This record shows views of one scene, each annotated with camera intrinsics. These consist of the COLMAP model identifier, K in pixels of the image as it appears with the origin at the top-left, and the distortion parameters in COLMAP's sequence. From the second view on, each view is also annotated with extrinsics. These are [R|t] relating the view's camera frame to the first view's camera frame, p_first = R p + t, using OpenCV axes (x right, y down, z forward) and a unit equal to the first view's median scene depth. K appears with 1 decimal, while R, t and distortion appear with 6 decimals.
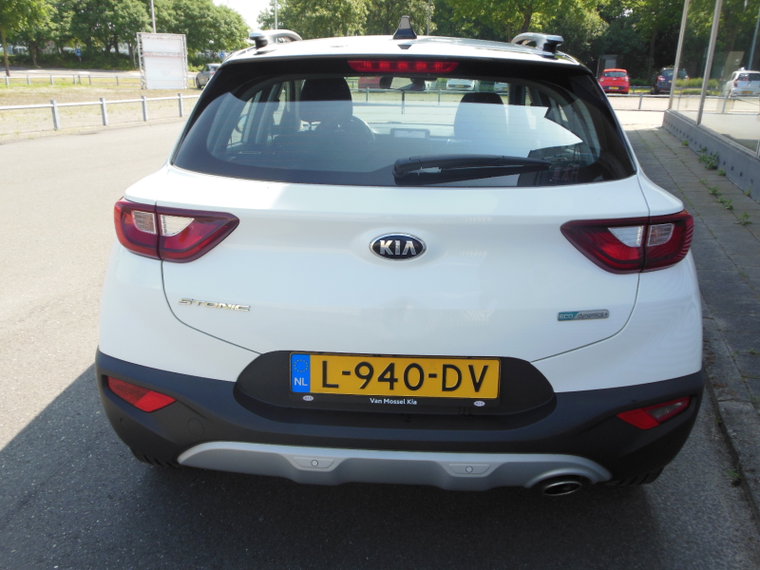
lens RADIAL K [[682.0, 0, 380.0], [0, 682.0, 285.0], [0, 0, 1]] dist [0.016265, 0.013296]
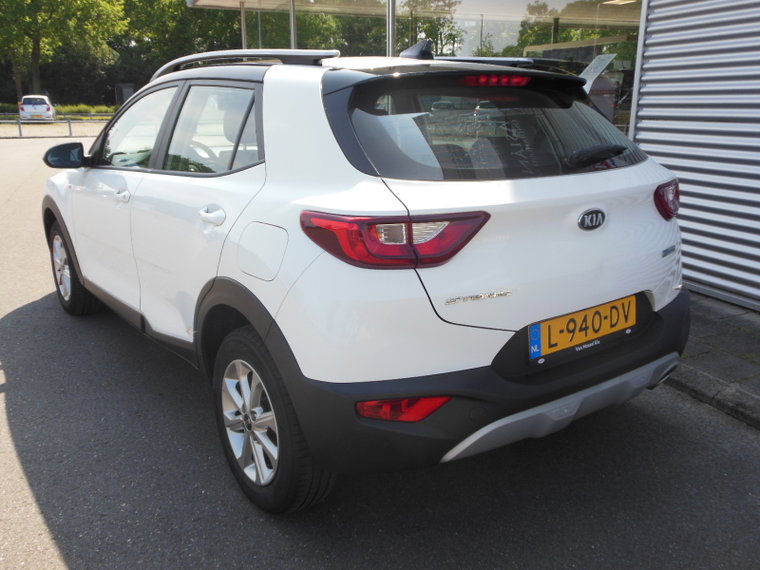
lens RADIAL K [[661.7, 0, 380.0], [0, 661.7, 285.0], [0, 0, 1]] dist [0.039264, 0.008506]
pose [[0.775450, -0.187401, 0.602958, -0.990527], [0.206350, 0.977721, 0.038497, -0.062578], [-0.596739, 0.094567, 0.796844, 0.250370]]
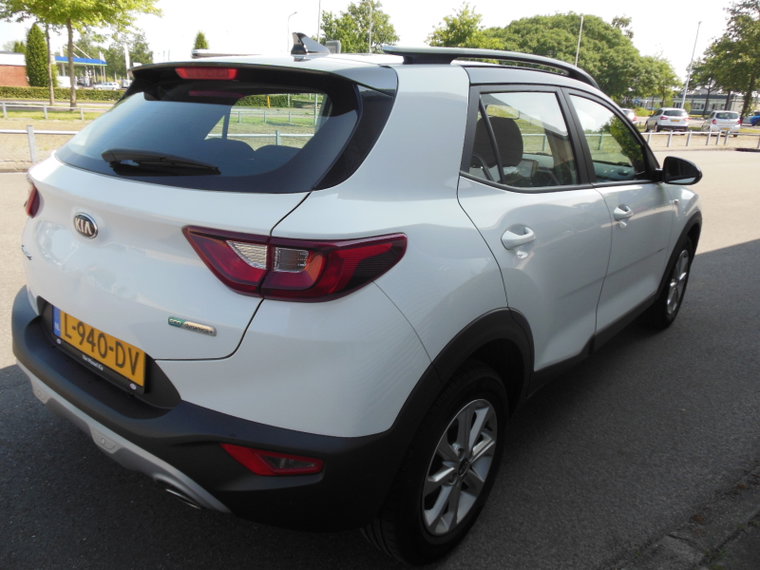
lens RADIAL K [[569.7, 0, 380.0], [0, 569.7, 285.0], [0, 0, 1]] dist [0.059421, 0.000304]
pose [[0.801707, 0.201440, -0.562750, 0.923302], [-0.210817, 0.976290, 0.049134, -0.103965], [0.559304, 0.079246, 0.825166, 0.464971]]
